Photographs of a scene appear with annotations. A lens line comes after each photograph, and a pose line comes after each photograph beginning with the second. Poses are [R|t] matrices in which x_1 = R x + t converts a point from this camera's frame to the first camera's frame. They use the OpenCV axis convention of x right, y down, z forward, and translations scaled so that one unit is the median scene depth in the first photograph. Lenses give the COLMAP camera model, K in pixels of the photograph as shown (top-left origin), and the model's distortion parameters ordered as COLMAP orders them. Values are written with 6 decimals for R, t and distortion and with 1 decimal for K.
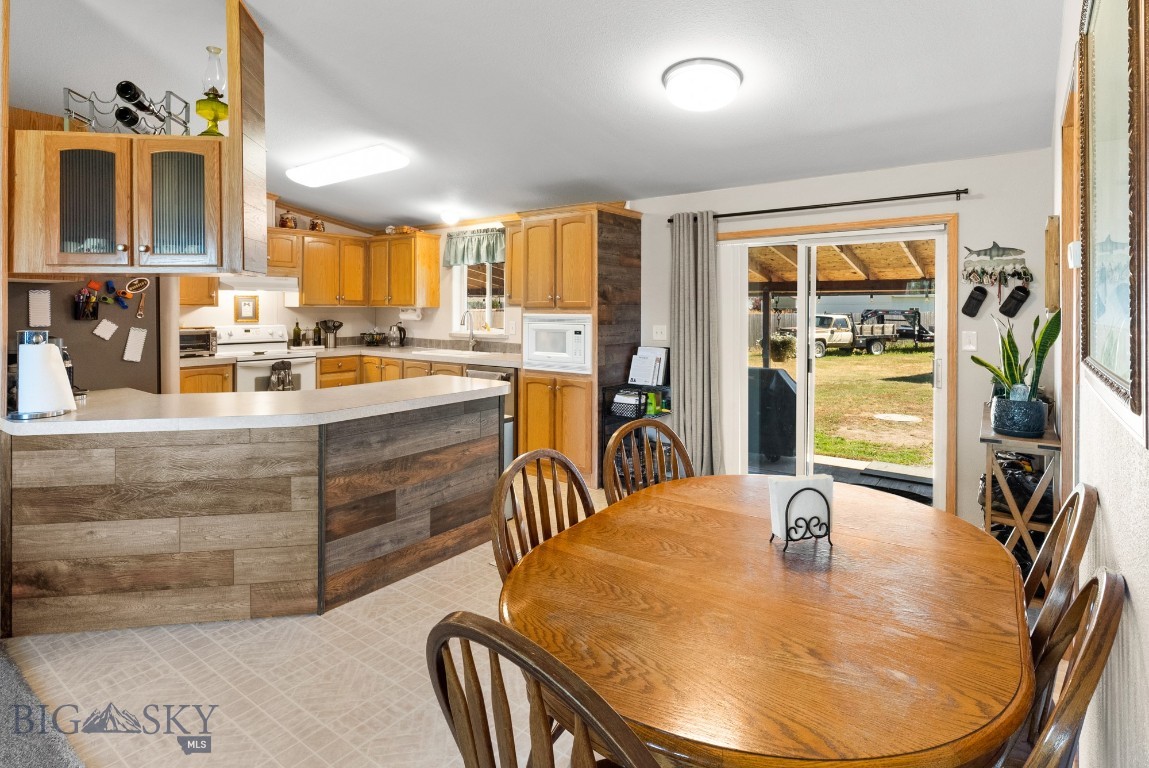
lens RADIAL K [[604.2, 0, 573.6], [0, 604.2, 299.9], [0, 0, 1]] dist [-0.004338, 0.000602]
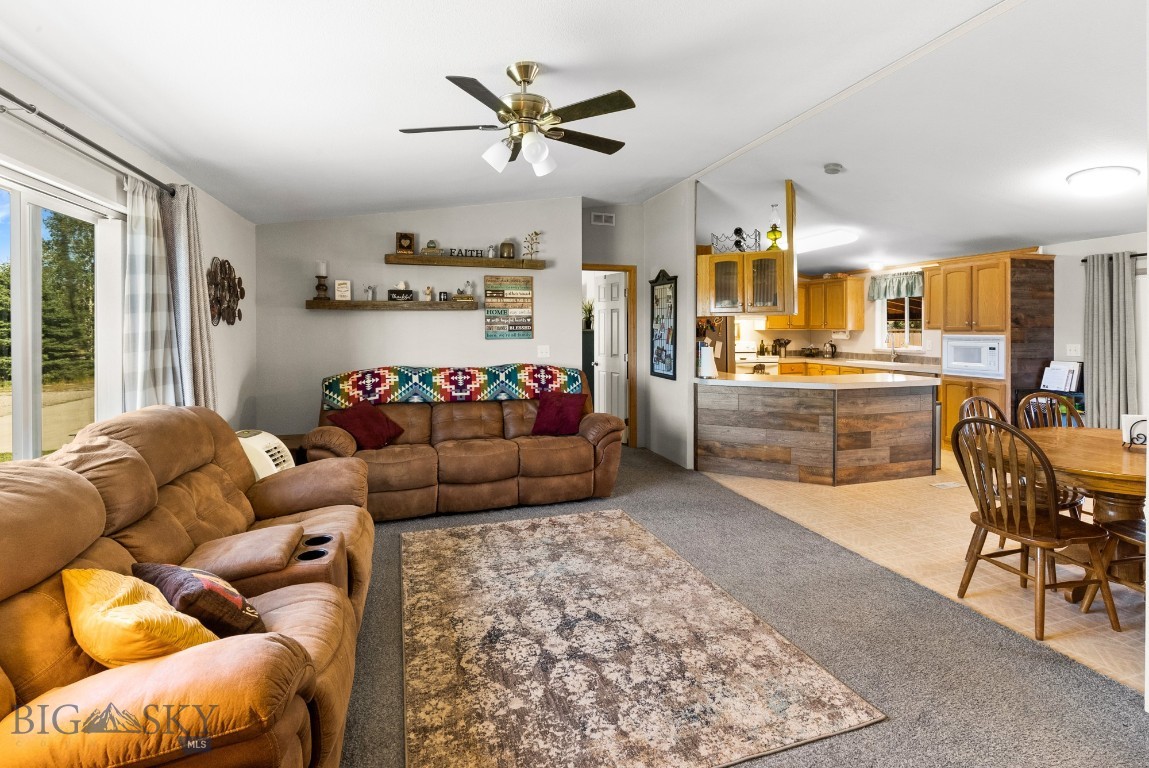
lens RADIAL K [[539.2, 0, 585.3], [0, 539.2, 330.5], [0, 0, 1]] dist [-0.003937, 0.000495]
pose [[0.811192, -0.002174, -0.584776, -0.021674], [0.010849, 0.999877, 0.011332, -0.008322], [0.584680, -0.015537, 0.811116, -0.403307]]
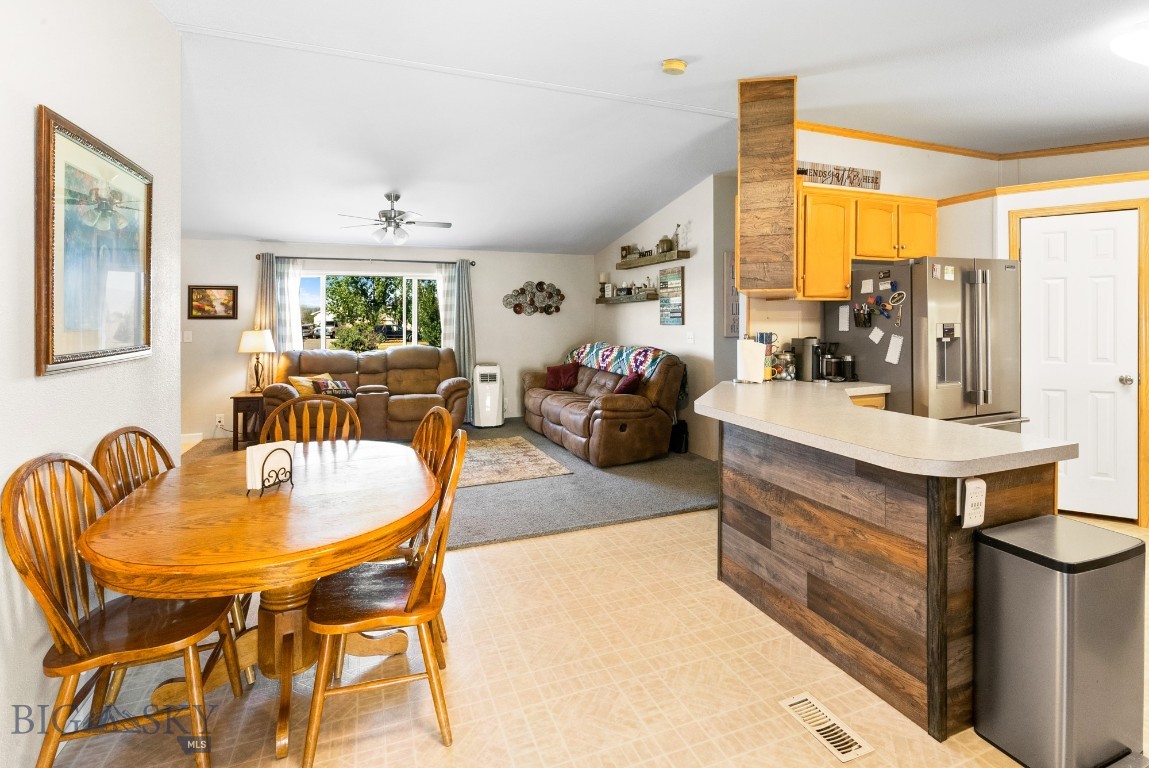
lens RADIAL K [[539.2, 0, 584.9], [0, 539.2, 328.2], [0, 0, 1]] dist [-0.003937, 0.000495]
pose [[-0.525100, 0.015967, -0.850891, 0.269374], [0.015577, 0.999837, 0.009150, 0.008558], [0.850898, -0.008449, -0.525263, 0.594433]]
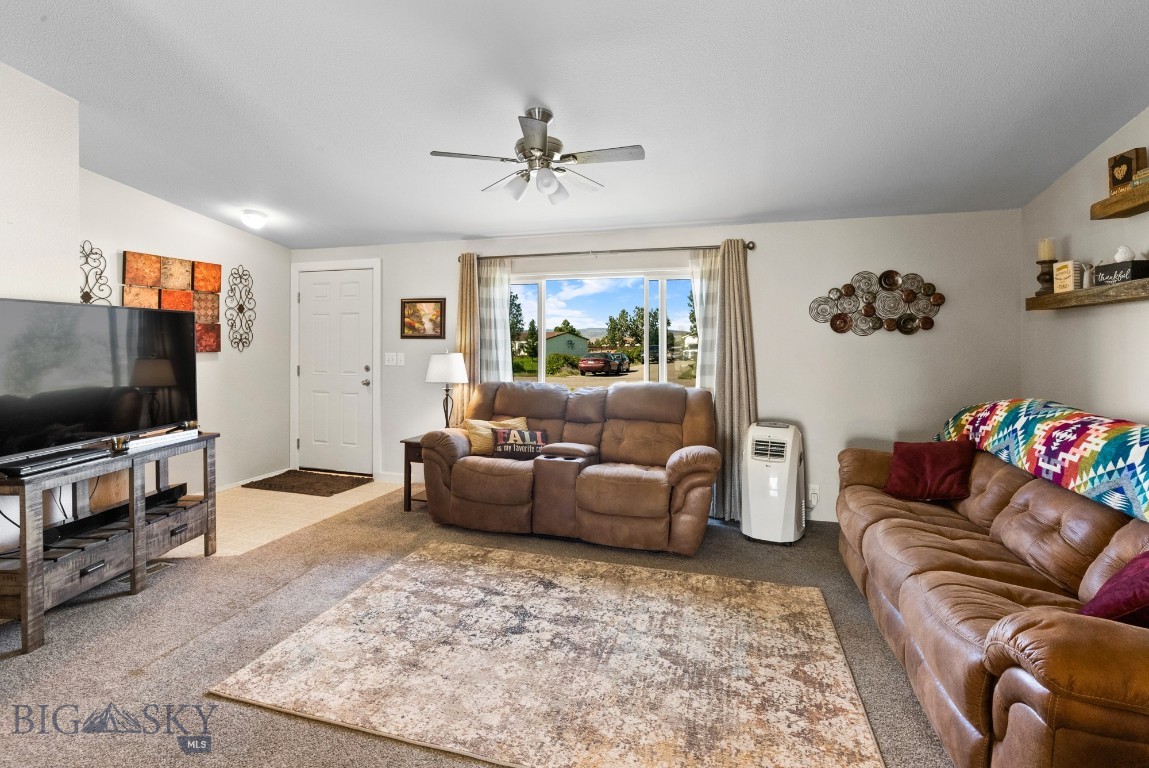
lens RADIAL K [[539.2, 0, 575.8], [0, 539.2, 338.3], [0, 0, 1]] dist [-0.003937, 0.000495]
pose [[-0.944212, -0.008004, -0.329242, -0.167143], [-0.001116, 0.999777, -0.021103, 0.006278], [0.329337, -0.019559, -0.944010, 0.341504]]
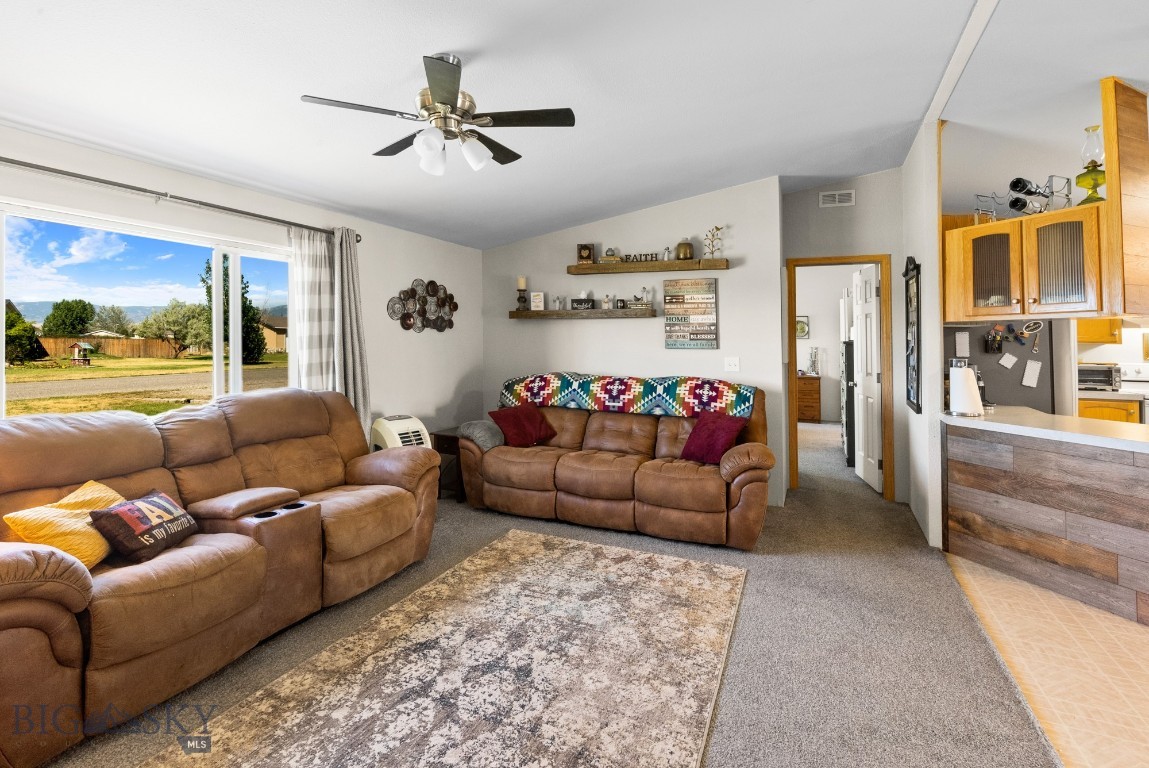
lens RADIAL K [[539.2, 0, 578.5], [0, 539.2, 327.9], [0, 0, 1]] dist [-0.003937, 0.000495]
pose [[0.220089, -0.018576, -0.975303, 0.098781], [0.003432, 0.999827, -0.018268, -0.002664], [0.975474, 0.000673, 0.220115, -0.106128]]
